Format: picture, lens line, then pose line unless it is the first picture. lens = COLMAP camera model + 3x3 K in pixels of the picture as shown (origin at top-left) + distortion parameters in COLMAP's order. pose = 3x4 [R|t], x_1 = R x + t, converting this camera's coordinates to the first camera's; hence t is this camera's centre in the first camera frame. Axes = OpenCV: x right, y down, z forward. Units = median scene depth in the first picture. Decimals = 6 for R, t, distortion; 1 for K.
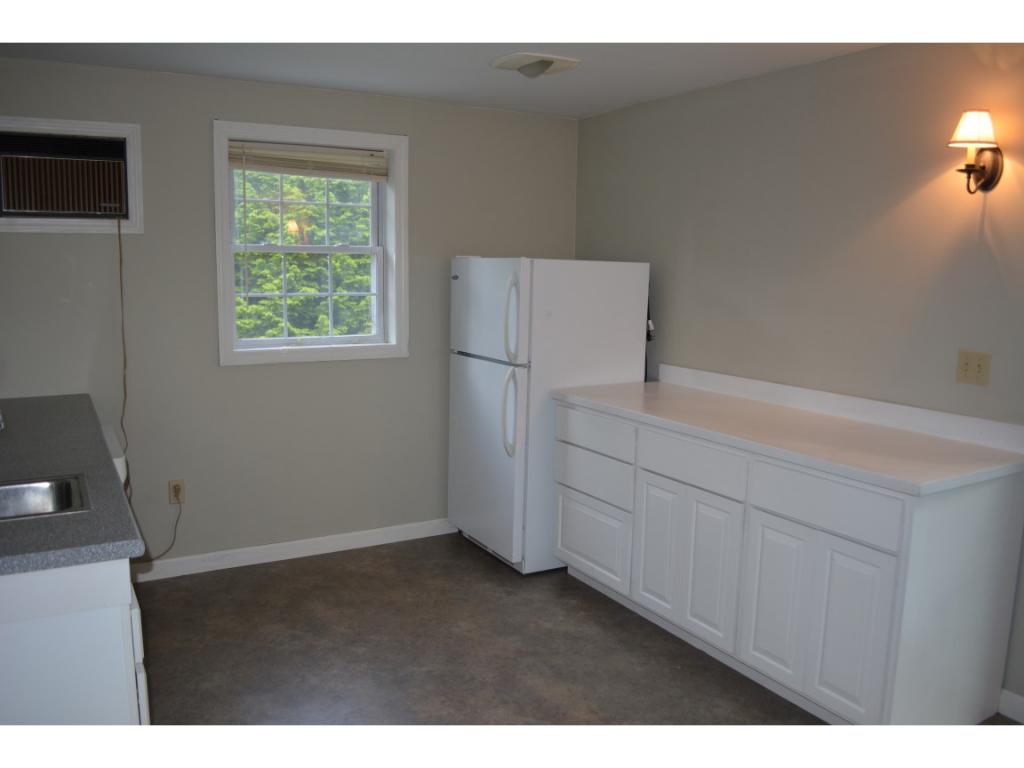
lens RADIAL K [[814.8, 0, 508.8], [0, 814.8, 383.1], [0, 0, 1]] dist [-0.075993, 0.007780]
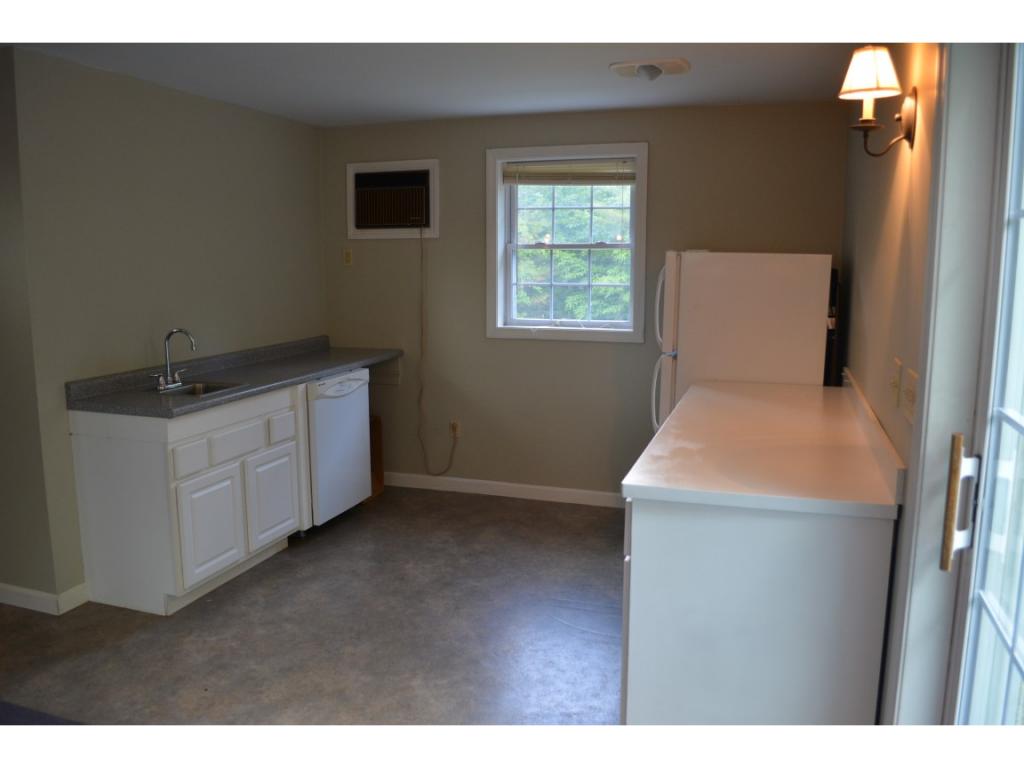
lens RADIAL K [[814.8, 0, 508.1], [0, 814.8, 385.6], [0, 0, 1]] dist [-0.075993, 0.007780]
pose [[0.663872, 0.102762, -0.740753, 0.645547], [-0.100643, 0.993780, 0.047666, -0.010501], [0.741043, 0.042908, 0.670085, 0.146916]]
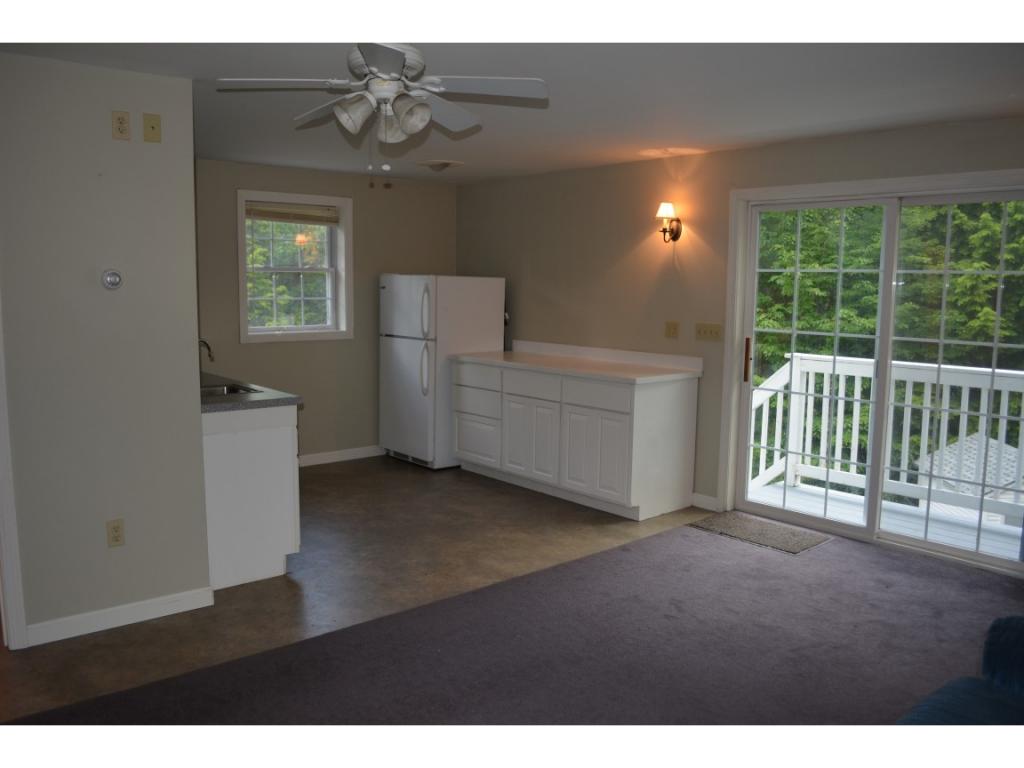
lens RADIAL K [[814.8, 0, 515.3], [0, 814.8, 380.6], [0, 0, 1]] dist [-0.075993, 0.007780]
pose [[0.980894, -0.025645, 0.192847, -0.136656], [0.029307, 0.999440, -0.016160, 0.091915], [-0.192325, 0.021503, 0.981096, -0.648386]]
